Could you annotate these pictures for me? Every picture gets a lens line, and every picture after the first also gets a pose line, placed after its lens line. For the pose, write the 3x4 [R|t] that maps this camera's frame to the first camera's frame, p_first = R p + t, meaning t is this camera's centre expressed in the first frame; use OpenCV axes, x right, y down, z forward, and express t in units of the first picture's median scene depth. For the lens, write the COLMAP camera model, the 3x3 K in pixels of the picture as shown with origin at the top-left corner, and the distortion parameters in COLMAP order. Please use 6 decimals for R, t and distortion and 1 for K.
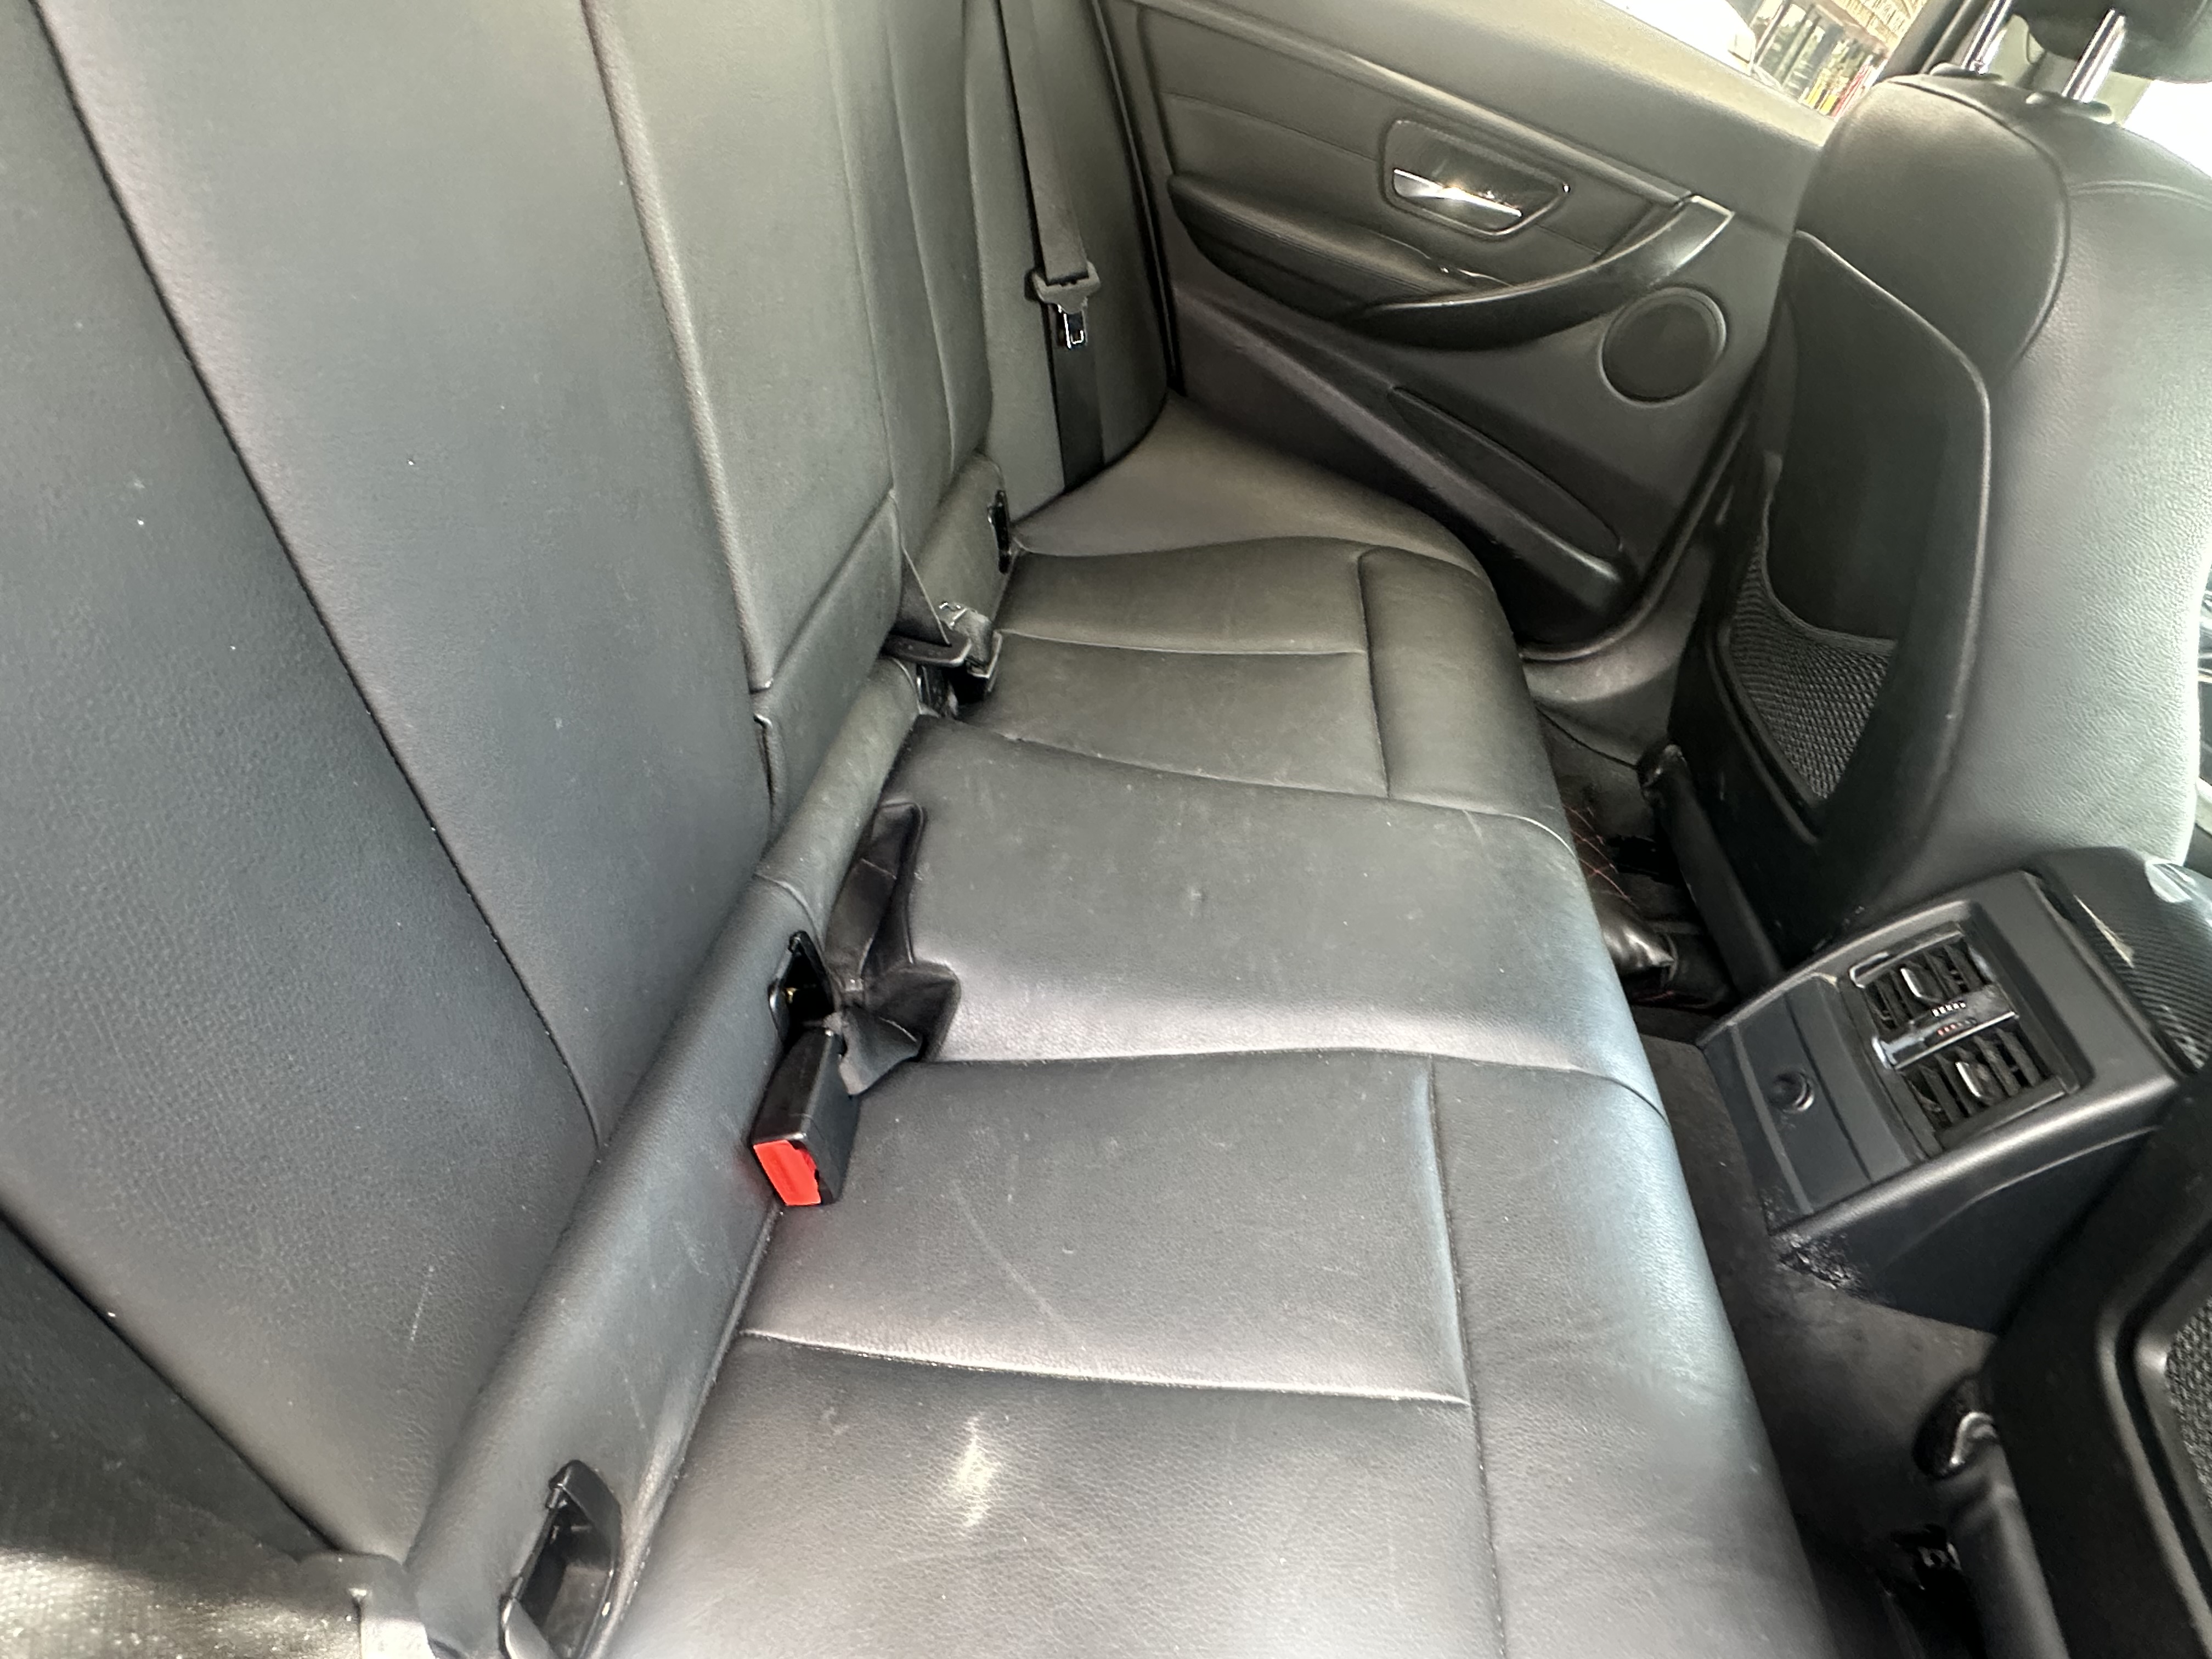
lens RADIAL K [[1241.1, 0, 1092.6], [0, 1241.1, 823.8], [0, 0, 1]] dist [-0.000259, 0.001344]
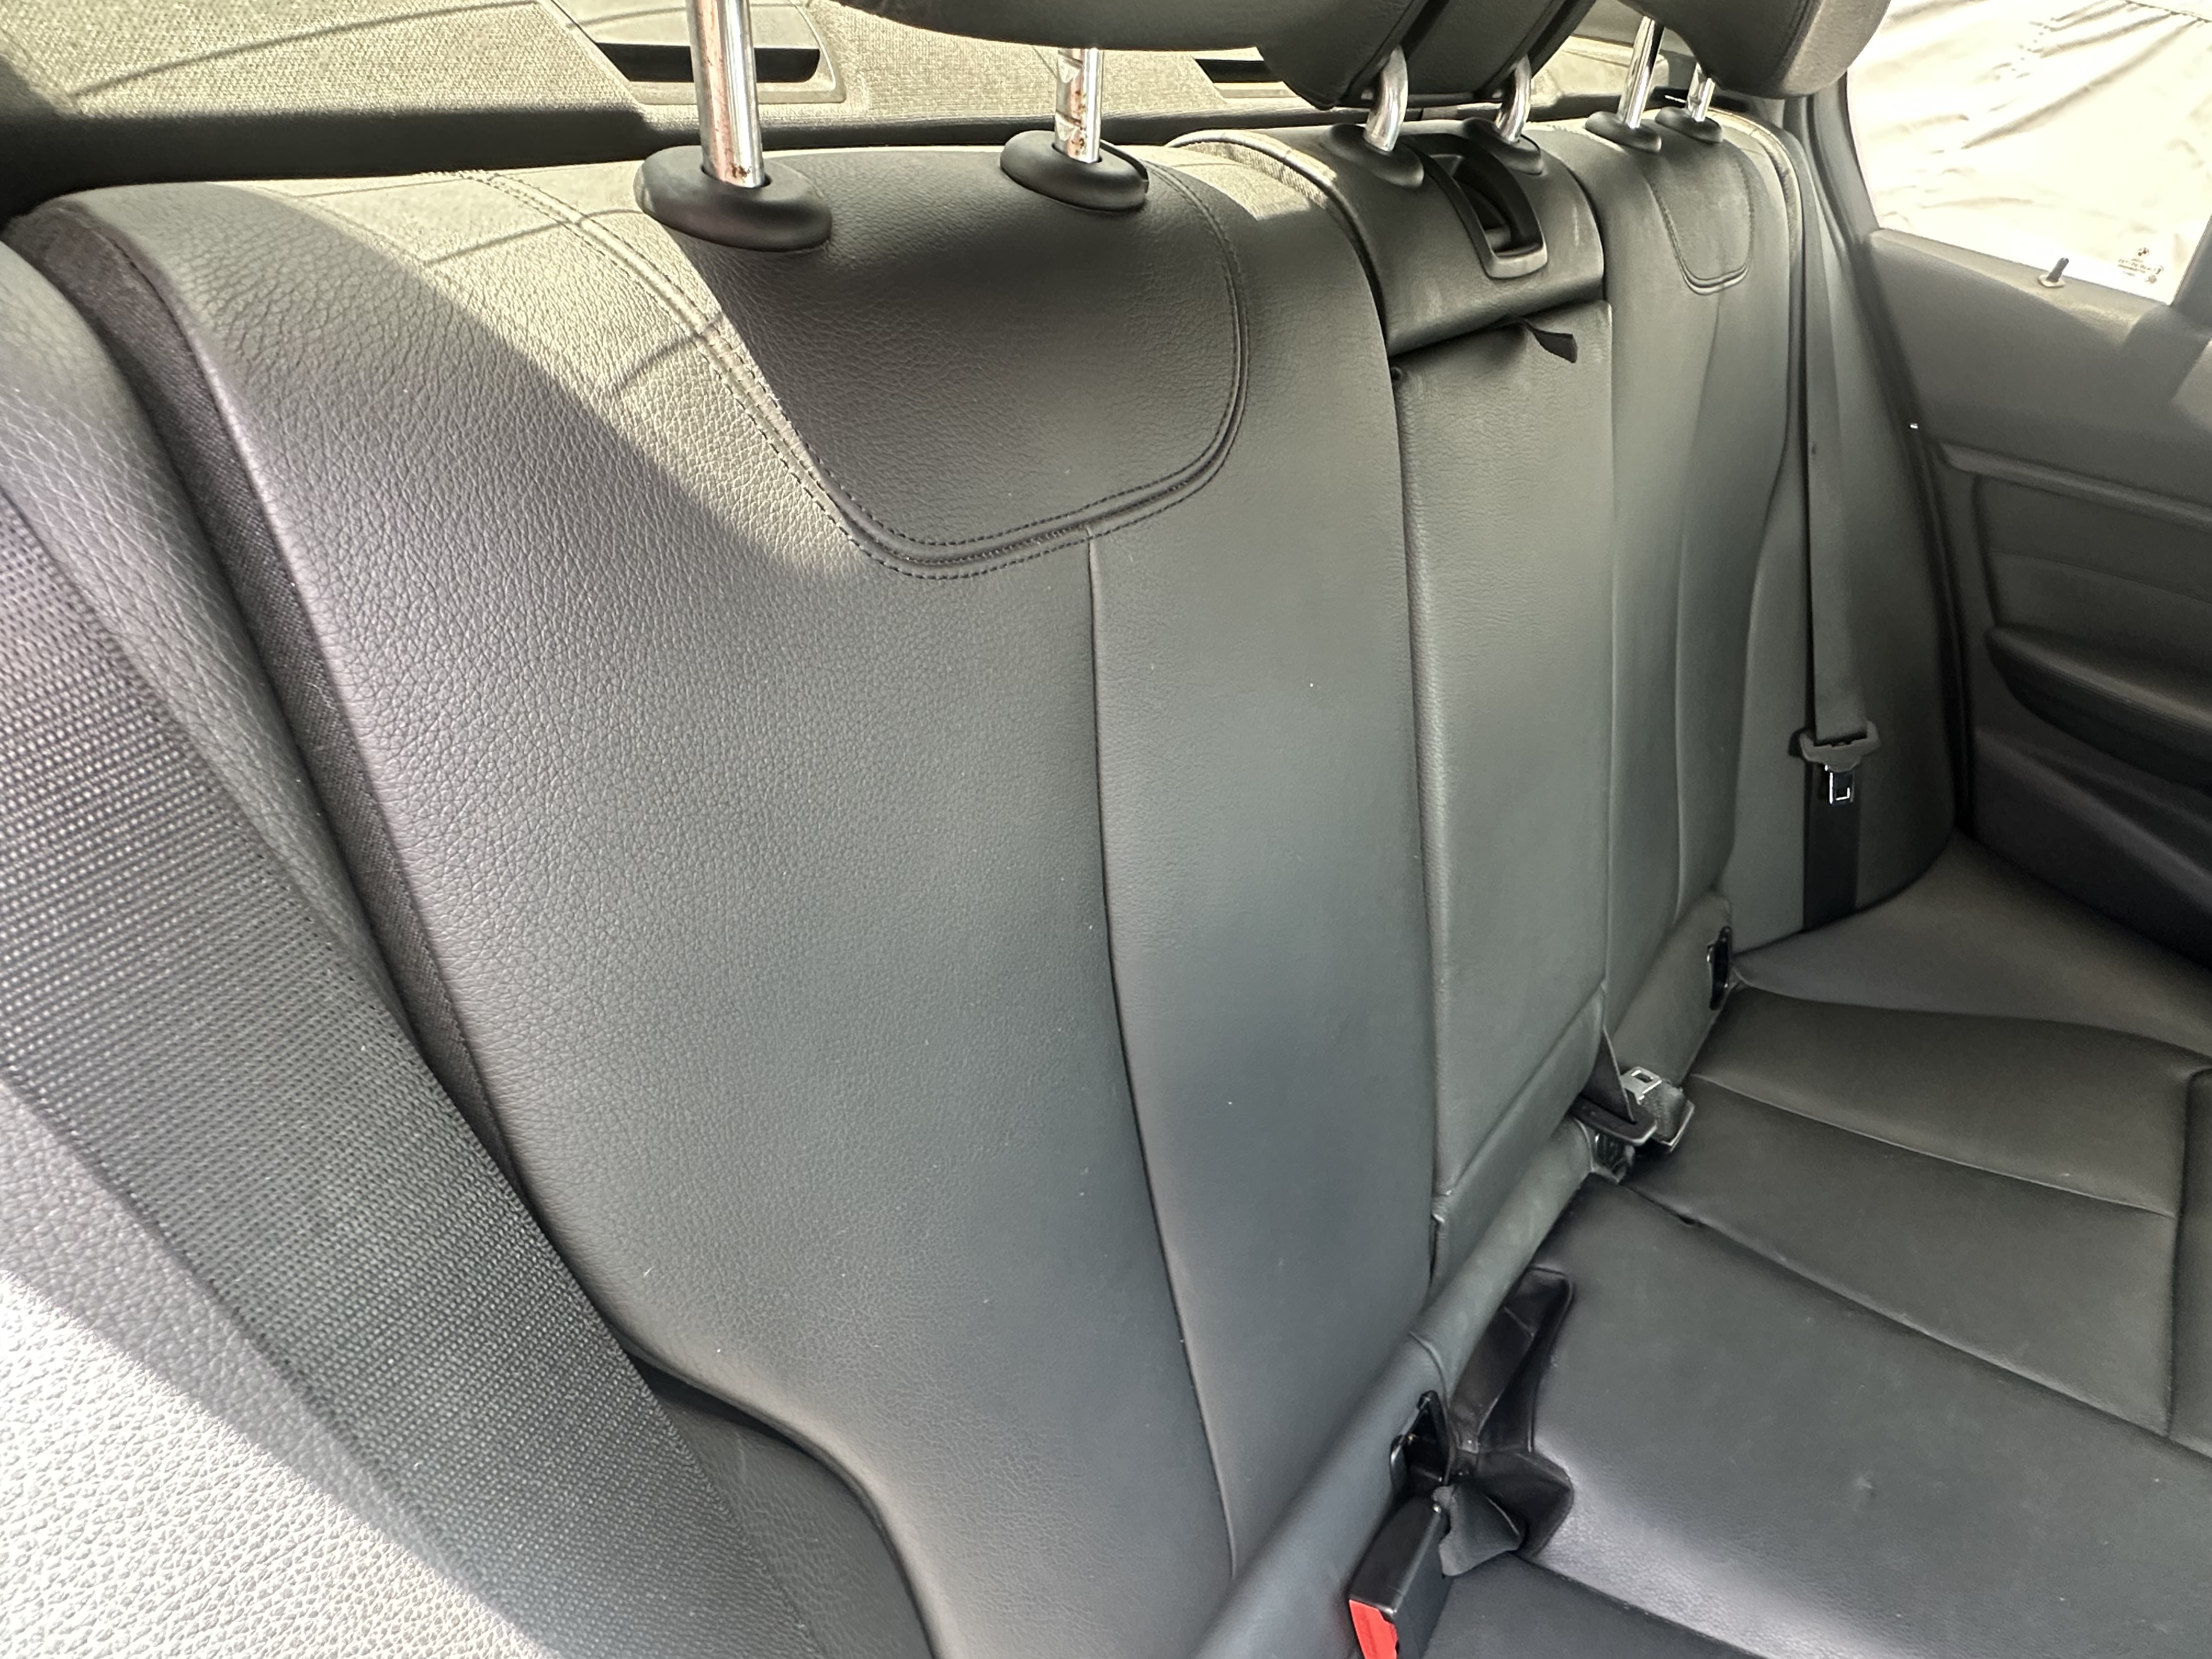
lens RADIAL K [[1241.1, 0, 1092.6], [0, 1241.1, 823.8], [0, 0, 1]] dist [-0.000259, 0.001344]
pose [[0.839690, 0.153461, -0.520931, 0.006478], [-0.245400, 0.962943, -0.111887, -0.157291], [0.484457, 0.221787, 0.846234, -0.147462]]
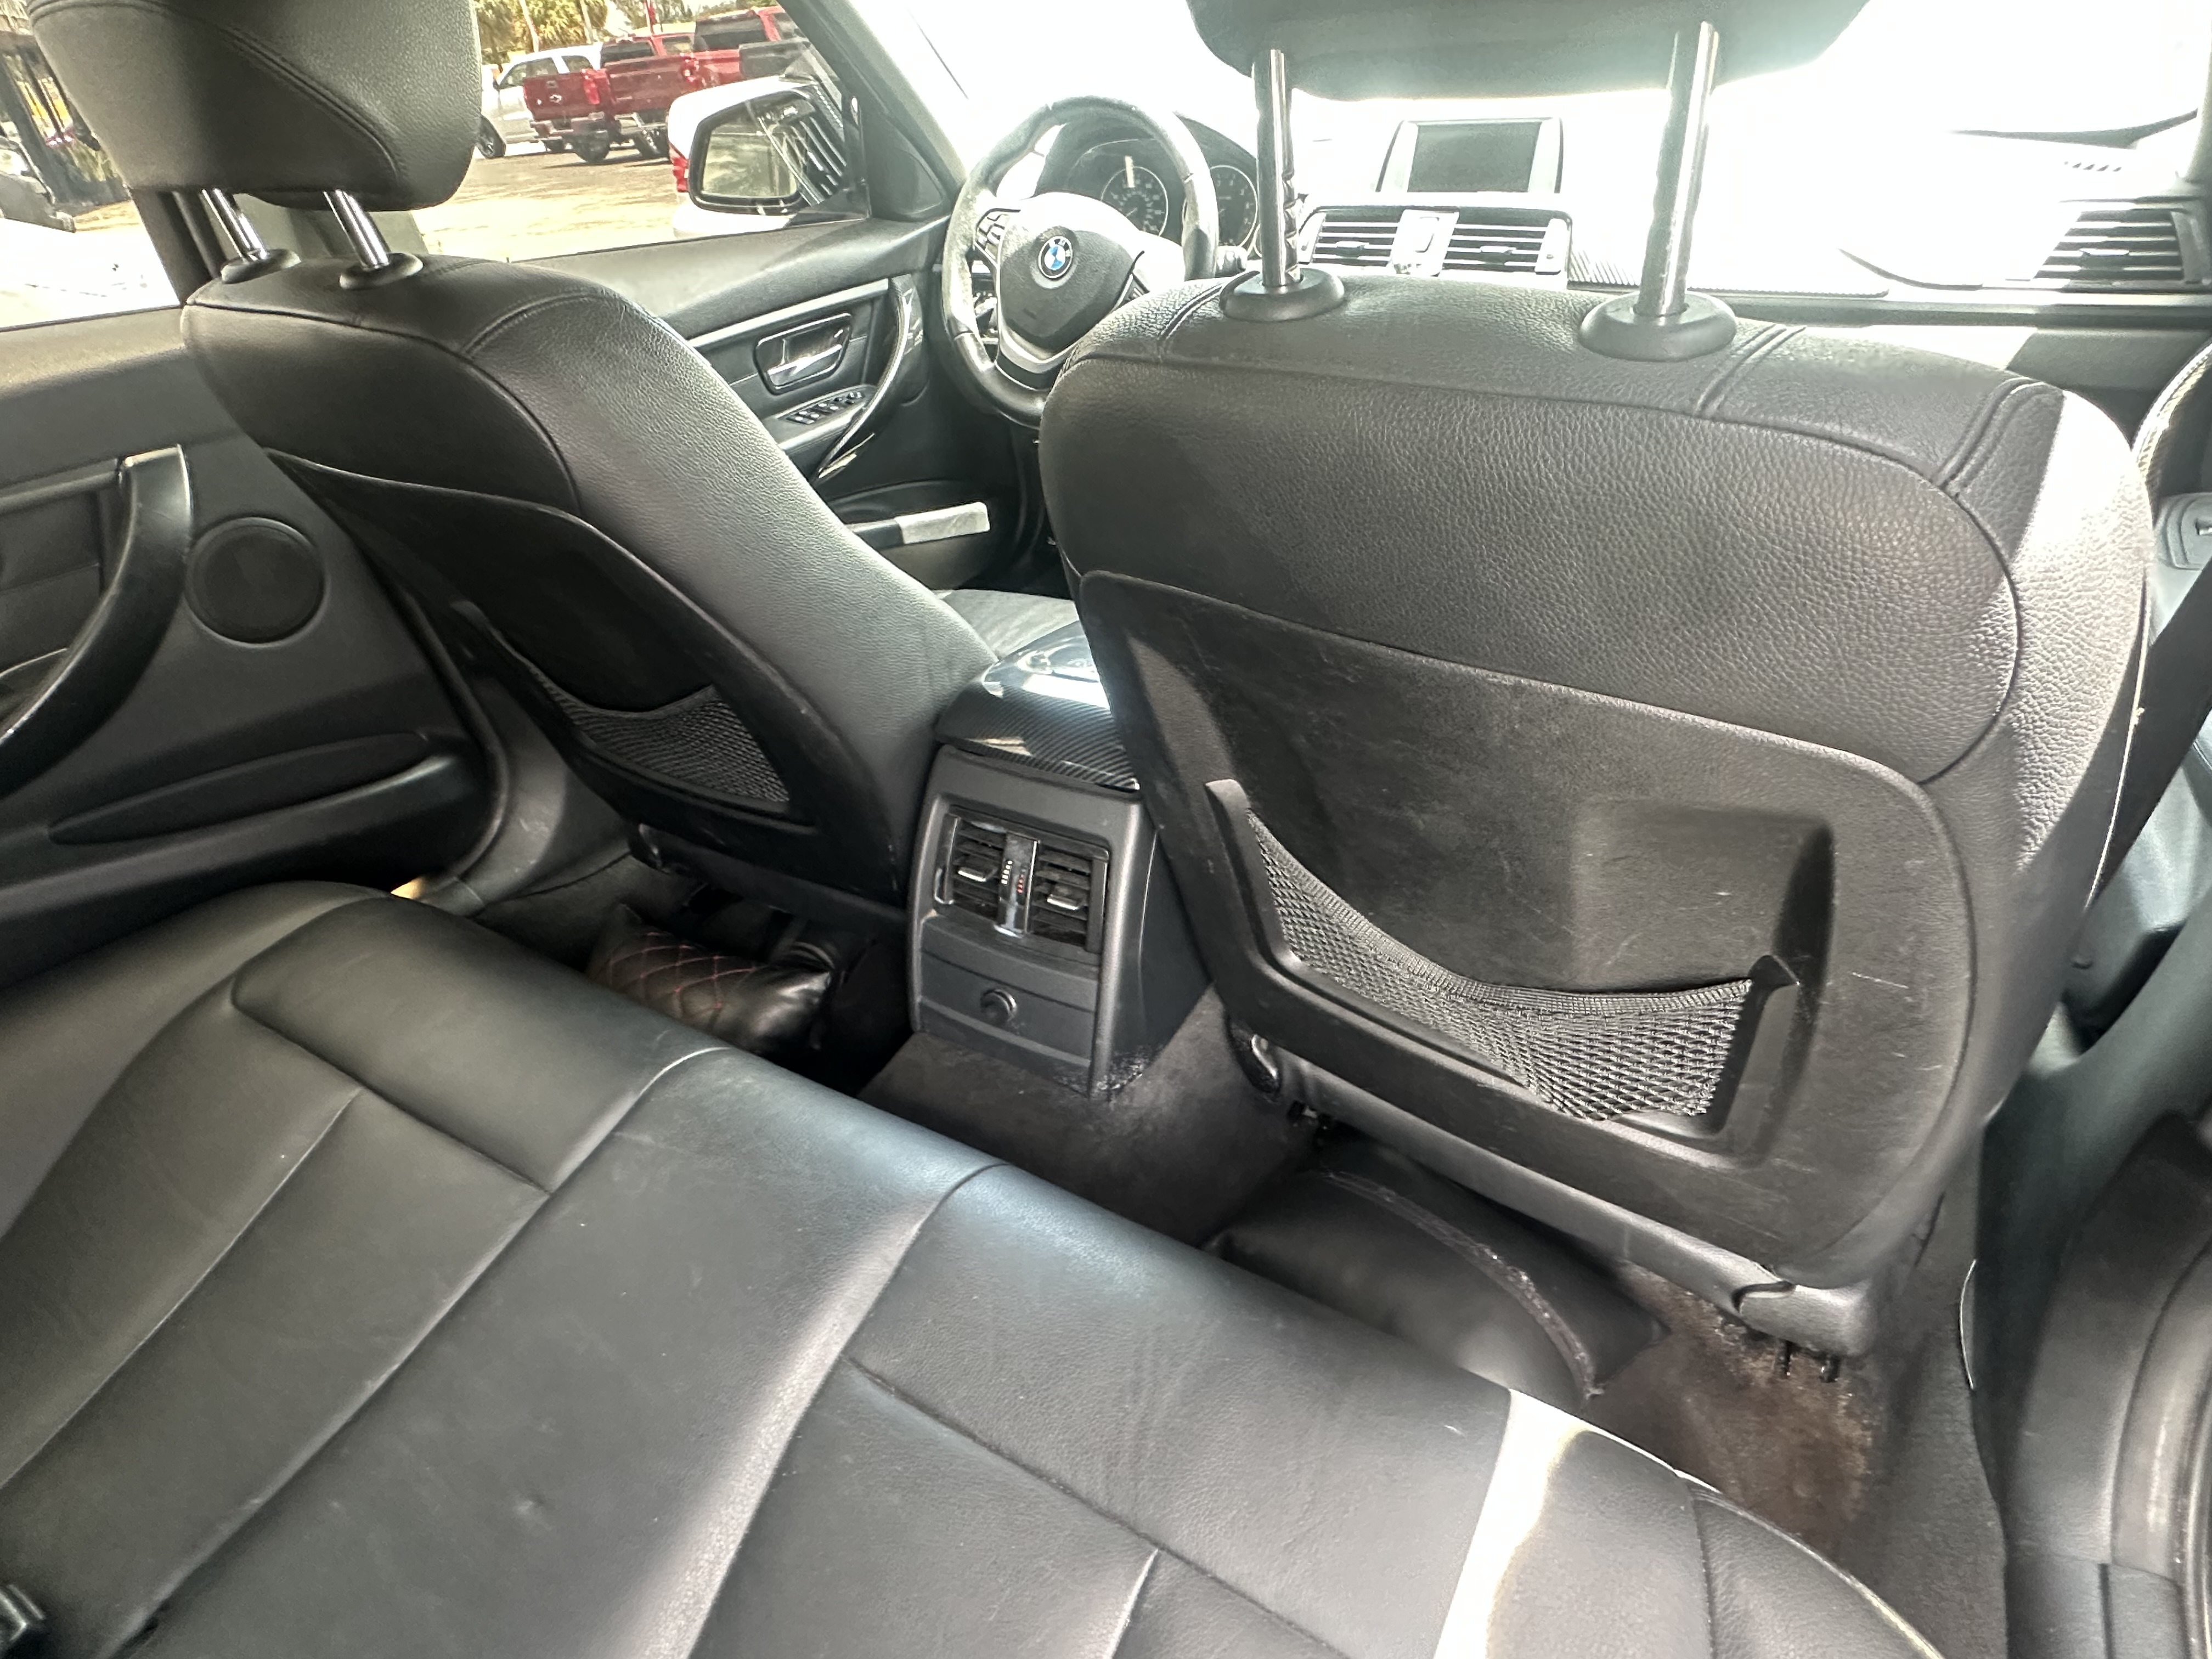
lens RADIAL K [[1236.4, 0, 1132.5], [0, 1236.4, 841.0], [0, 0, 1]] dist [-0.000918, -0.001337]
pose [[0.368300, -0.754735, 0.542890, 0.110212], [0.733881, 0.594500, 0.328616, -0.168116], [-0.570766, 0.277387, 0.772840, 0.004501]]
